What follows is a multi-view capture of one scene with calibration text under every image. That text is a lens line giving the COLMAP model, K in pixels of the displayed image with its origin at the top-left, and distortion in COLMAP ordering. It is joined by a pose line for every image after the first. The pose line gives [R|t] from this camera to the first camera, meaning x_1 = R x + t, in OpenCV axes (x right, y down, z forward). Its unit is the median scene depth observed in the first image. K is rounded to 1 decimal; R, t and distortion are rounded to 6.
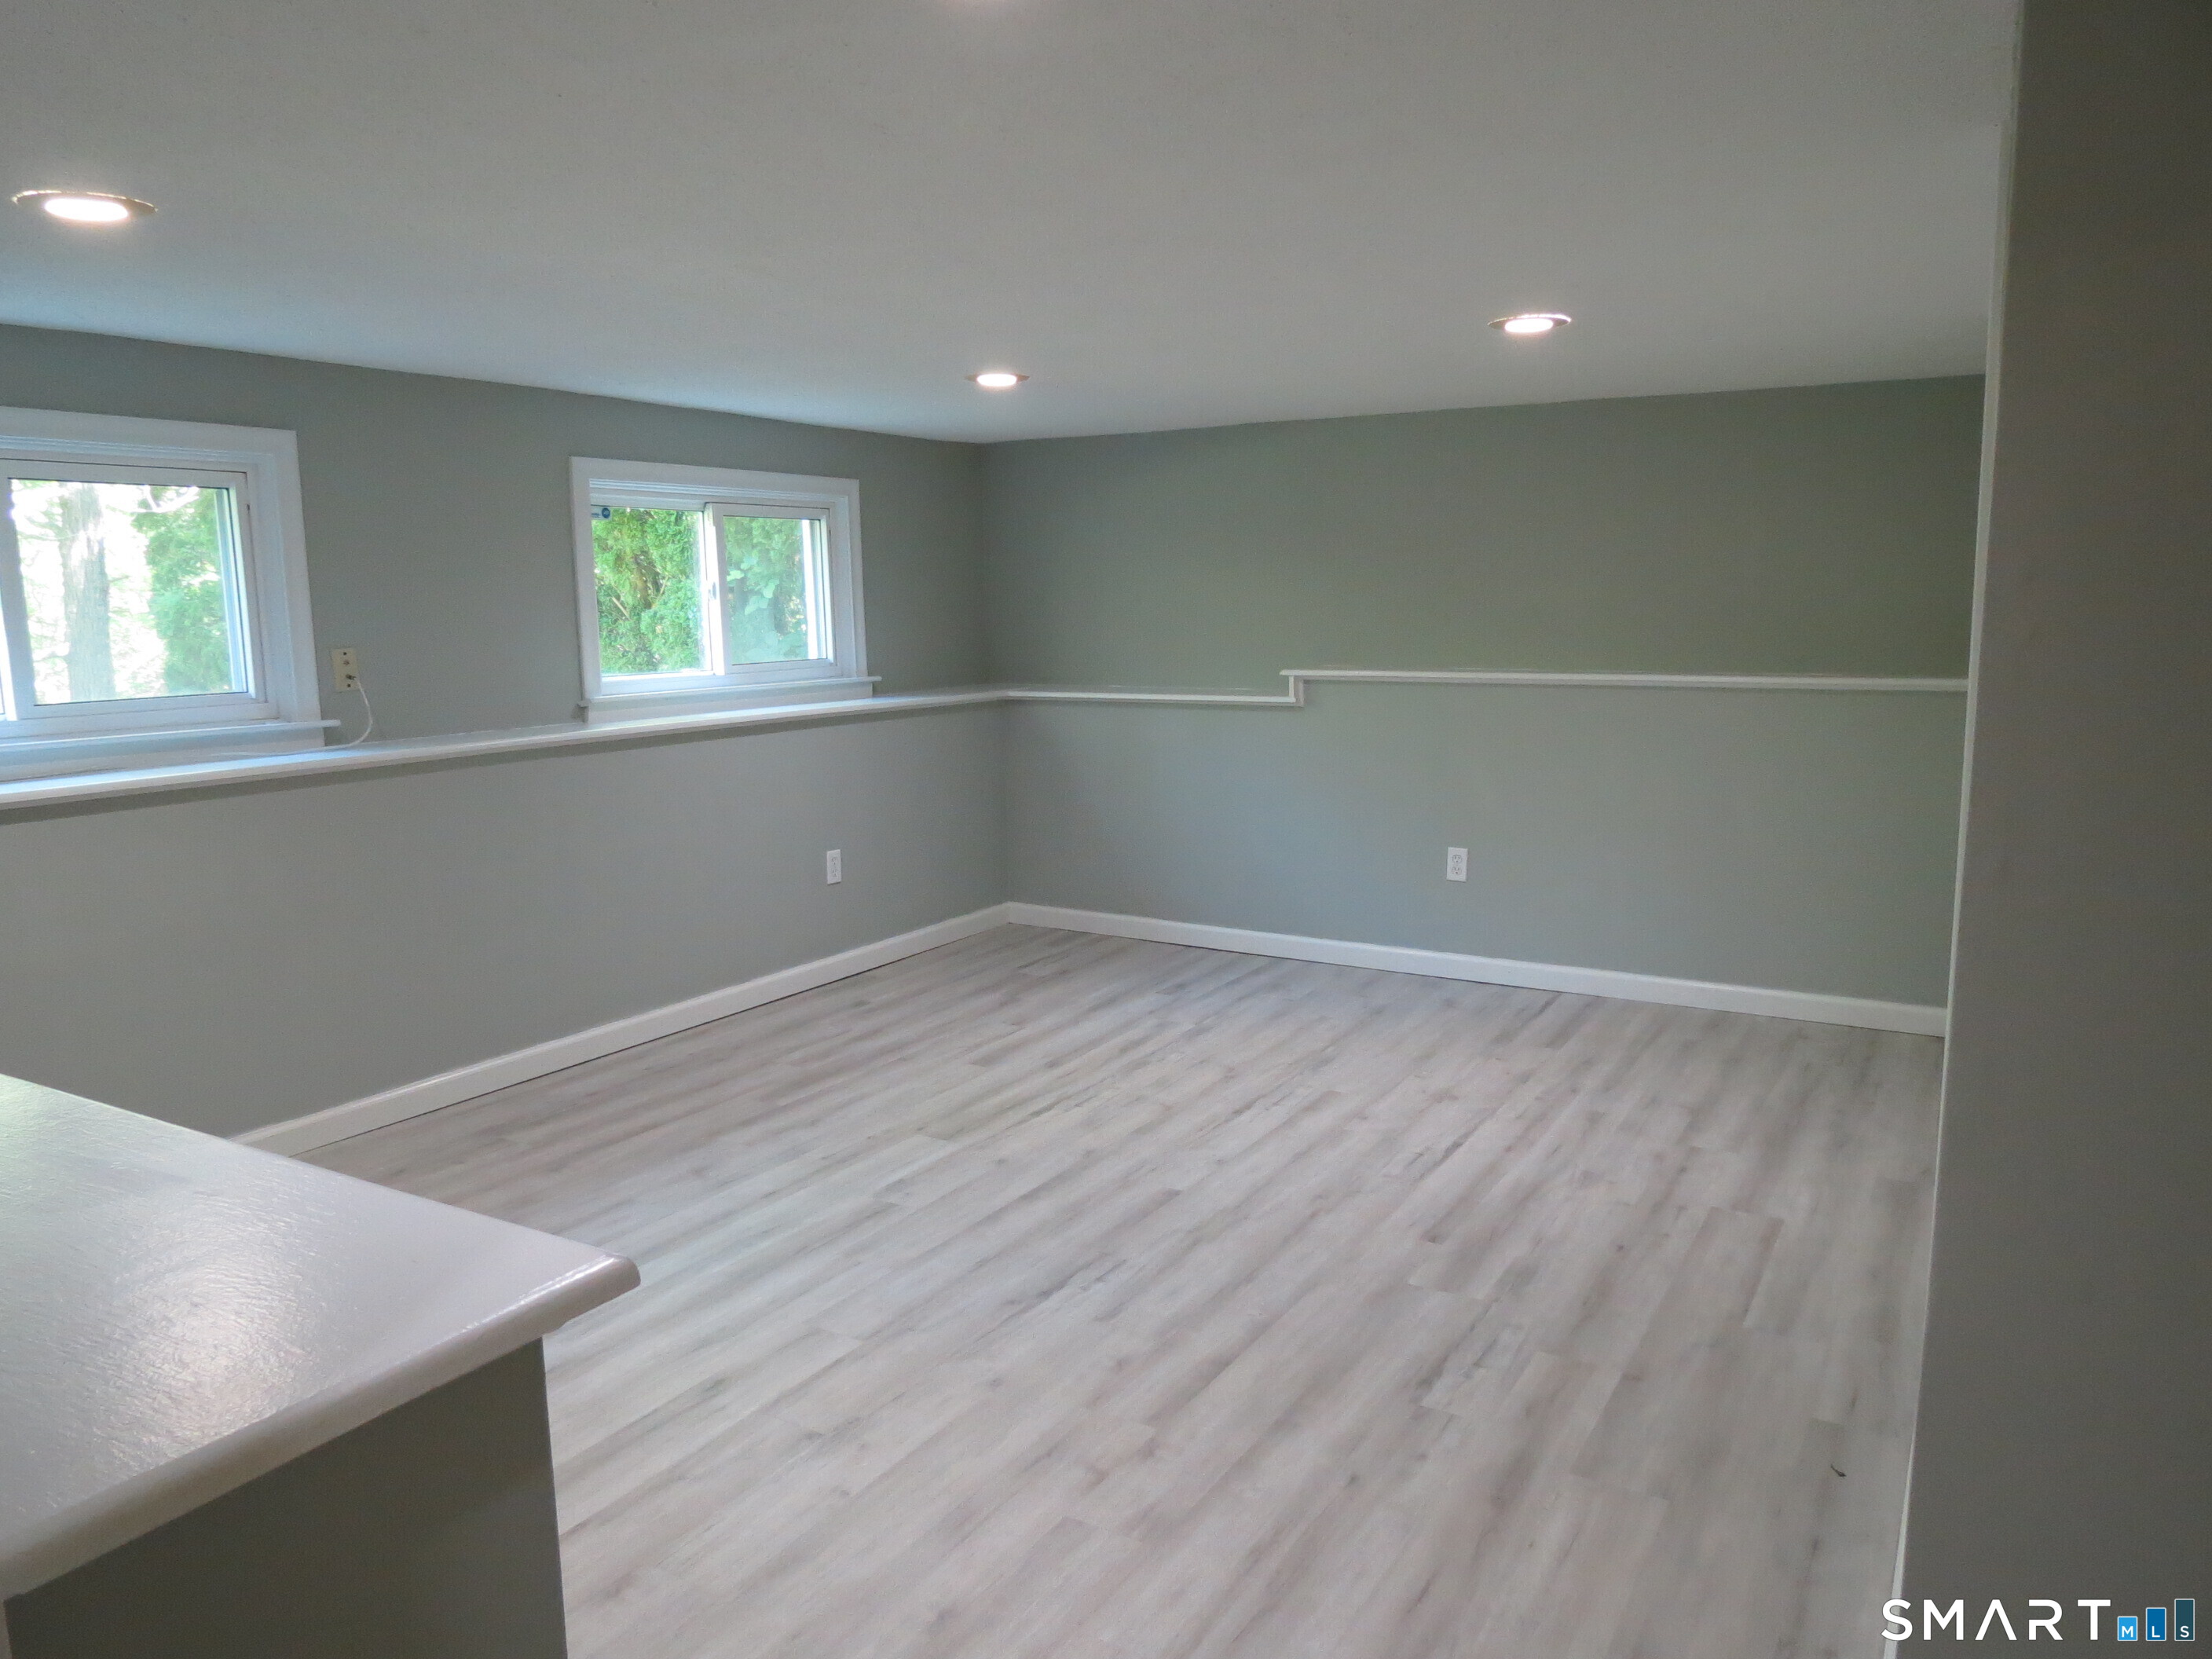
lens RADIAL K [[1585.1, 0, 1095.4], [0, 1585.1, 835.6], [0, 0, 1]] dist [0.002731, 0.004217]
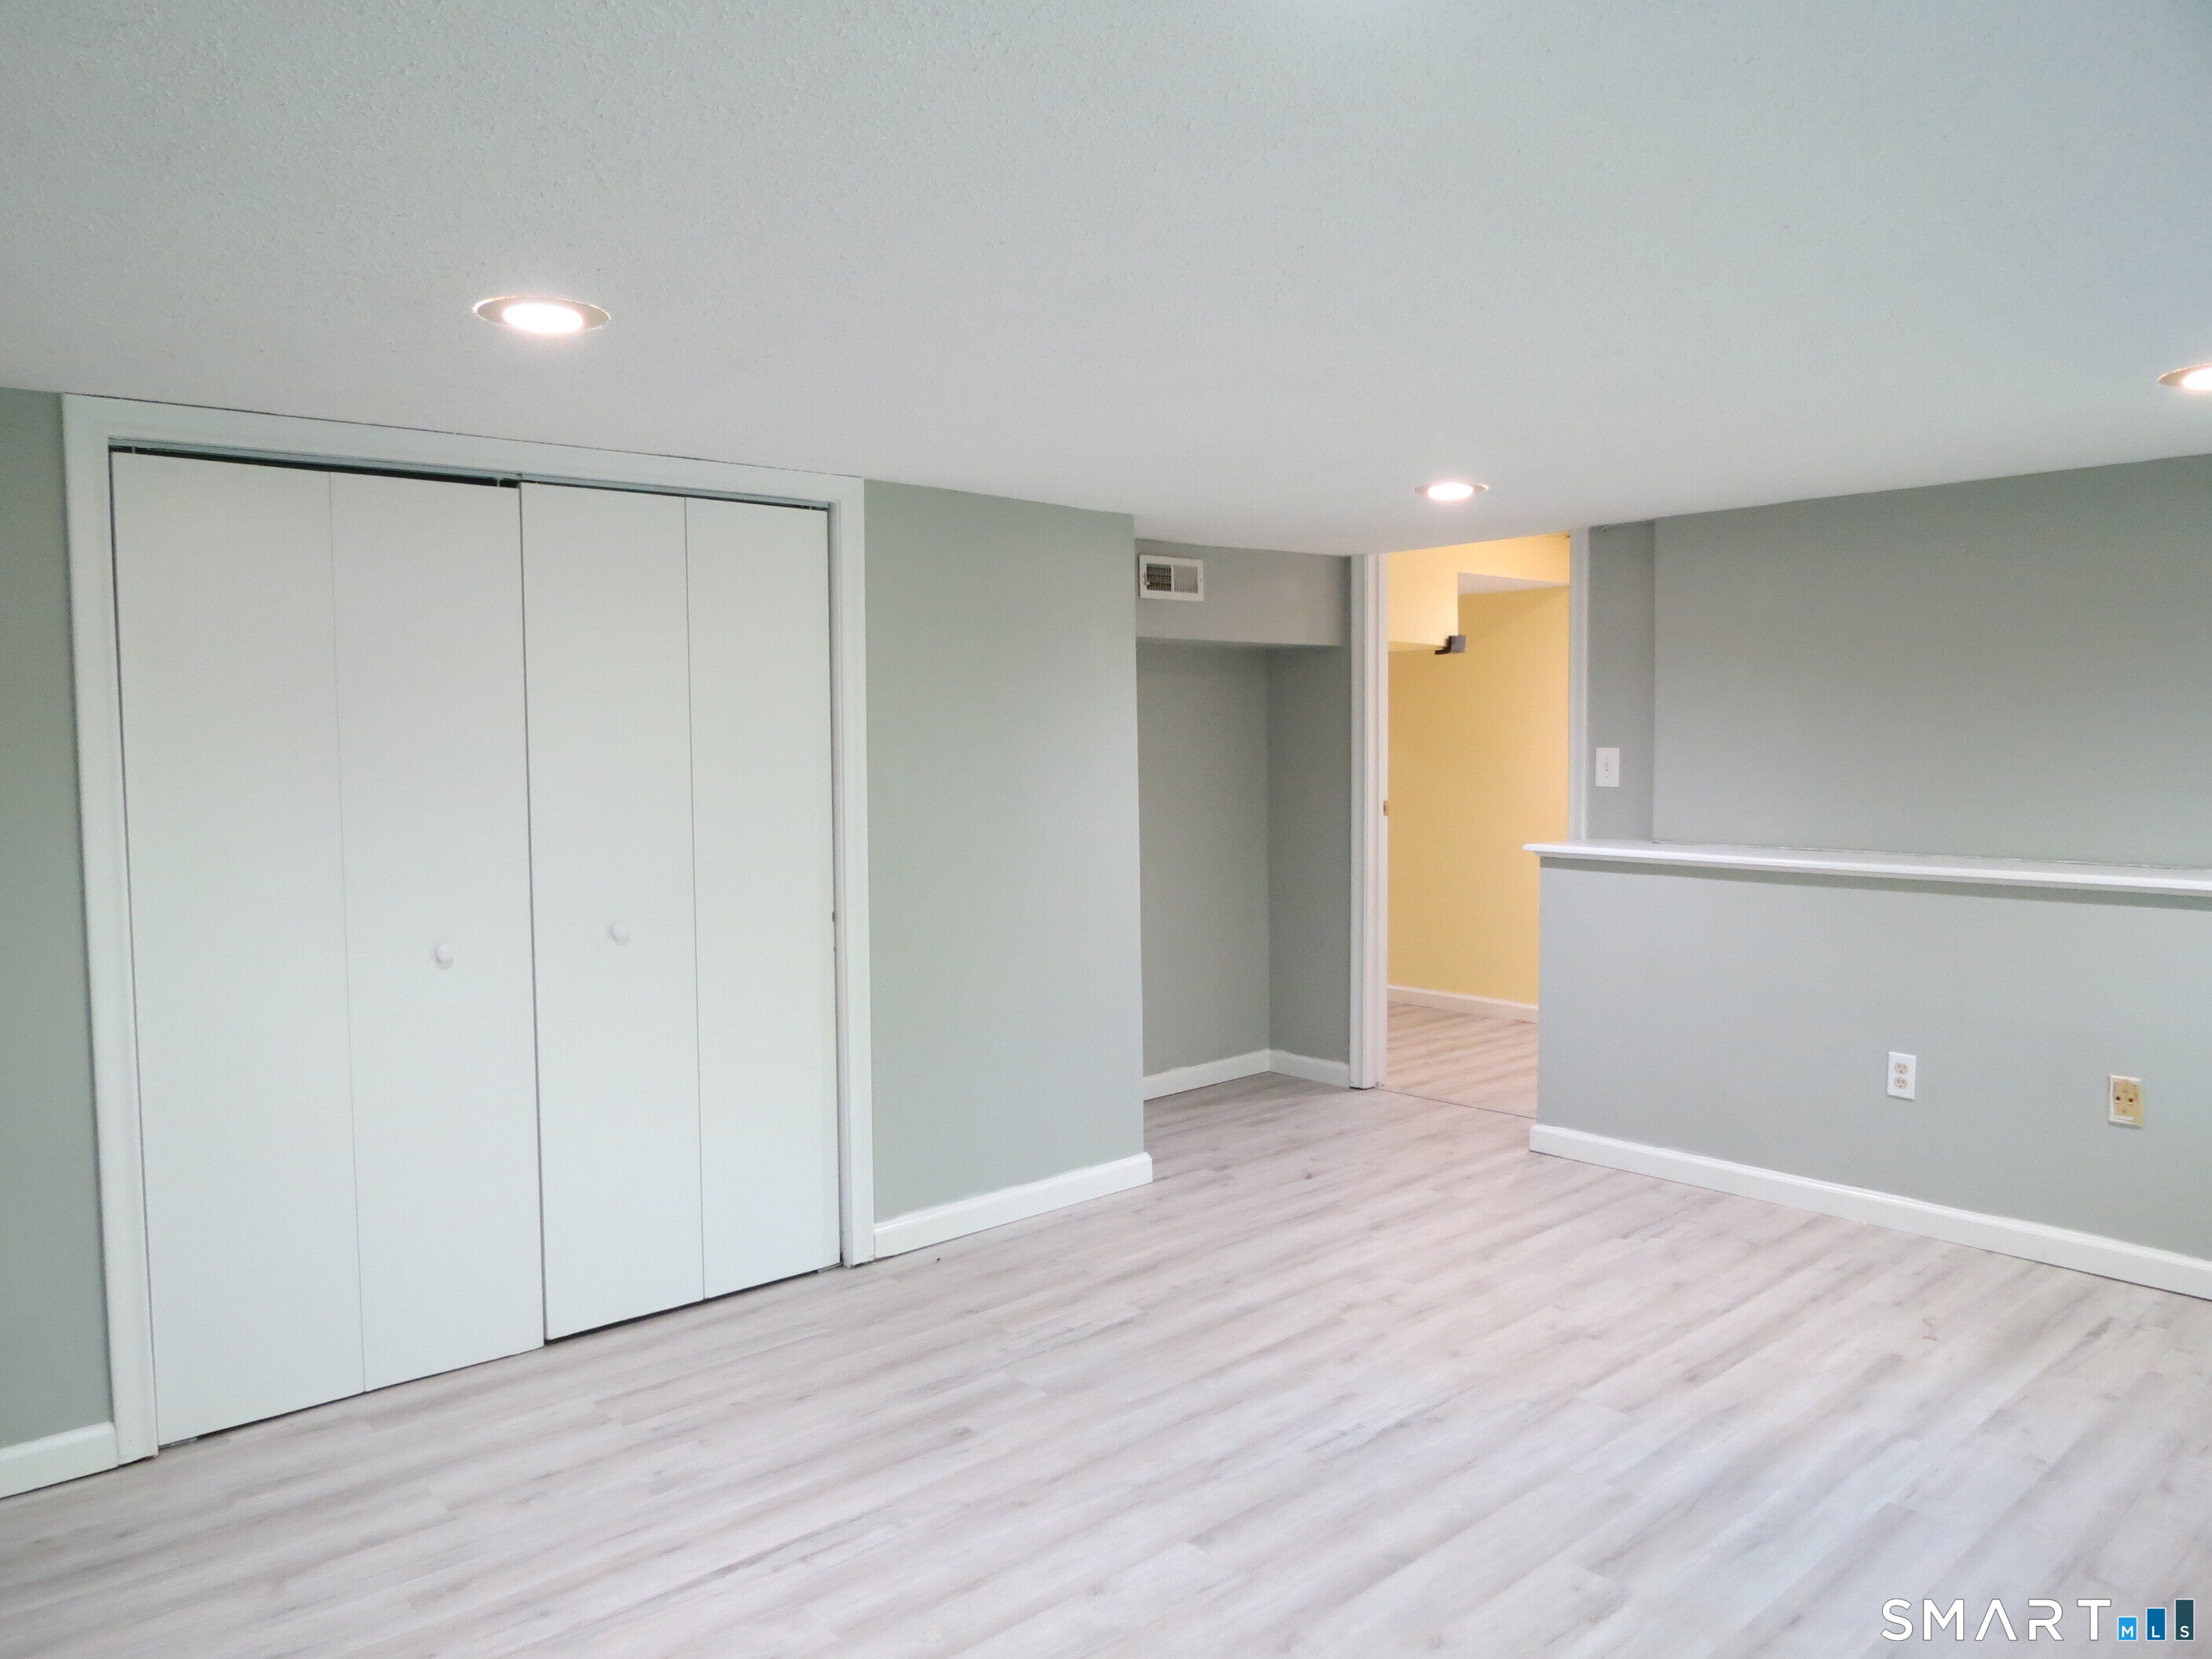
lens RADIAL K [[1585.1, 0, 1095.4], [0, 1585.1, 835.6], [0, 0, 1]] dist [0.002731, 0.004217]
pose [[-0.955817, -0.003584, 0.293940, -0.136768], [0.058972, 0.977260, 0.203678, -0.283084], [-0.287986, 0.212013, -0.933871, 1.871314]]
